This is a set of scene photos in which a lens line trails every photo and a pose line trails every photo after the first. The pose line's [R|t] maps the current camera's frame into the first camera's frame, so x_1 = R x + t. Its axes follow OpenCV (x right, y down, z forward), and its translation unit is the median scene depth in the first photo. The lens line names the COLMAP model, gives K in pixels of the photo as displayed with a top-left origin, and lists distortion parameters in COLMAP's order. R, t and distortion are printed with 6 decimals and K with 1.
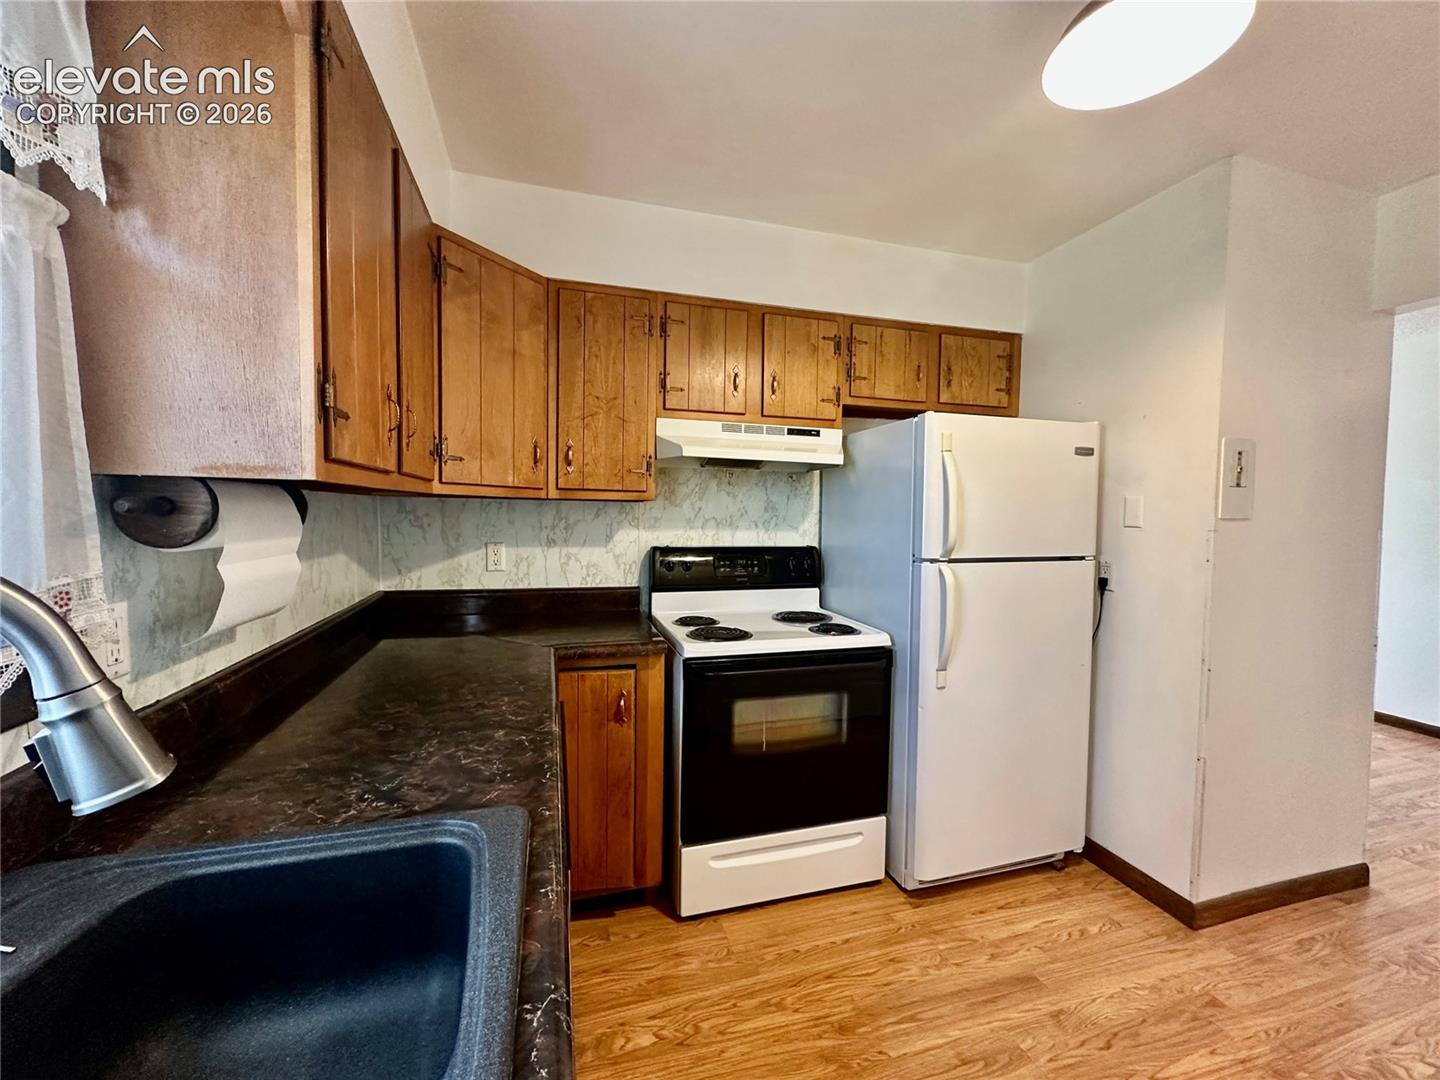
lens RADIAL K [[590.2, 0, 721.5], [0, 590.2, 542.1], [0, 0, 1]] dist [-0.002535, 0.000559]
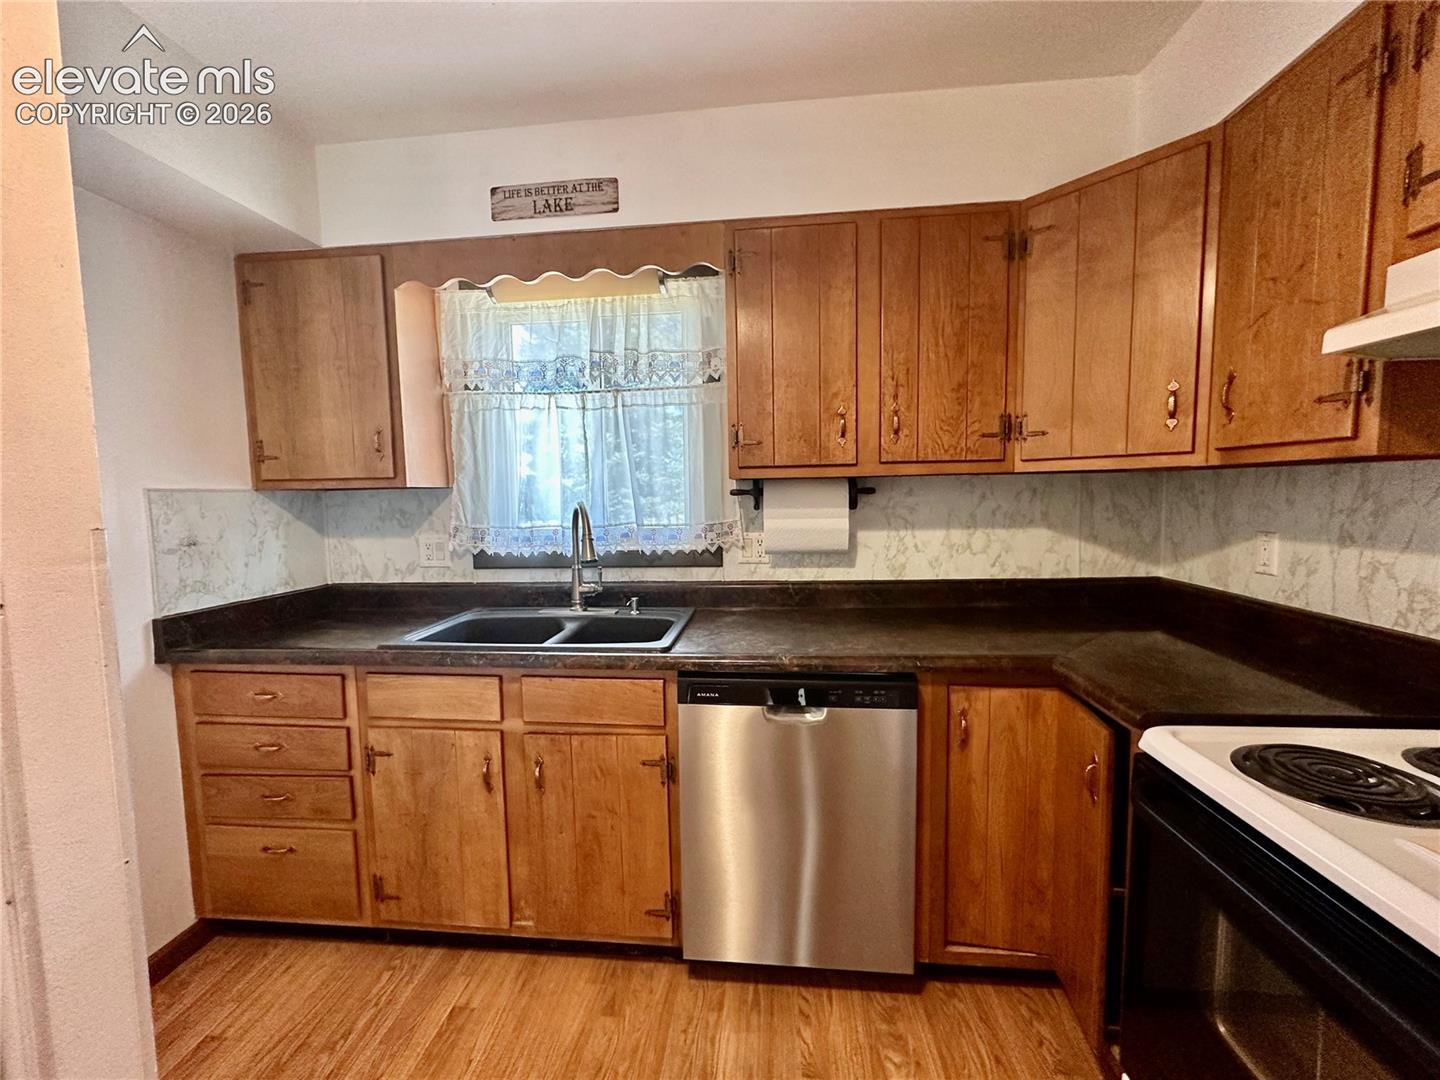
lens RADIAL K [[590.2, 0, 721.5], [0, 590.2, 542.1], [0, 0, 1]] dist [-0.002535, 0.000559]
pose [[-0.386404, 0.067855, -0.919830, 0.537340], [-0.038596, 0.995227, 0.089630, -0.027044], [0.921522, 0.070136, -0.381941, 0.761637]]
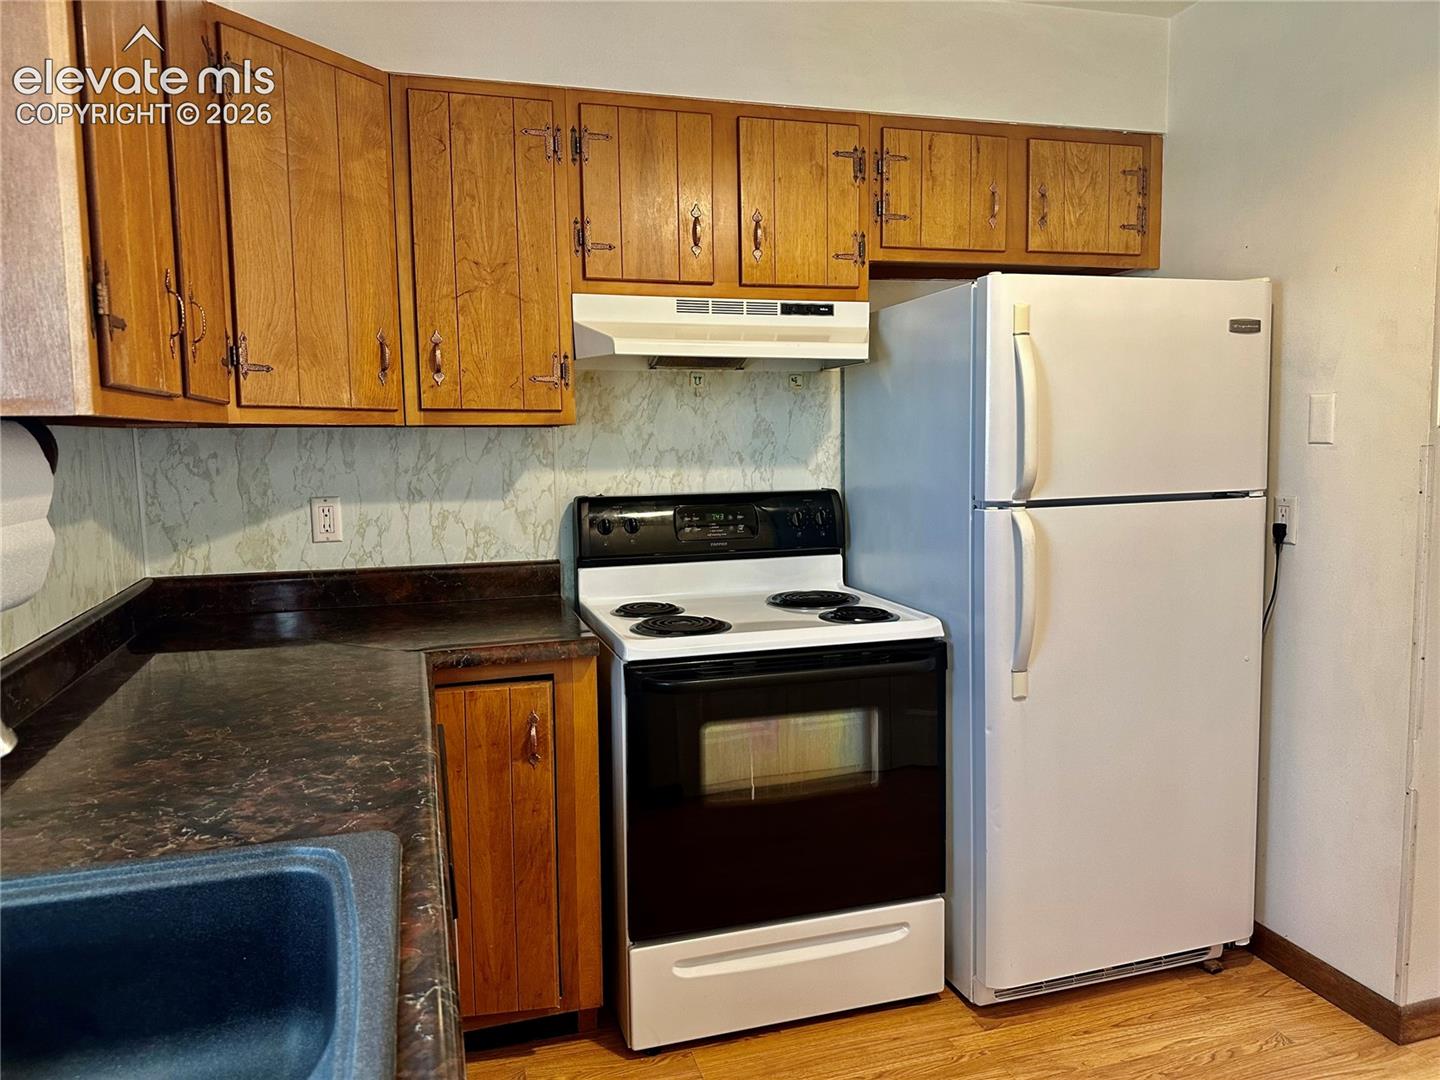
lens RADIAL K [[1011.8, 0, 720.0], [0, 1011.8, 540.0], [0, 0, 1]] dist [0.100394, -0.147025]
pose [[0.999528, -0.029646, 0.008095, 0.032916], [0.029194, 0.998258, 0.051272, 0.003195], [-0.009601, -0.051011, 0.998652, -0.115133]]
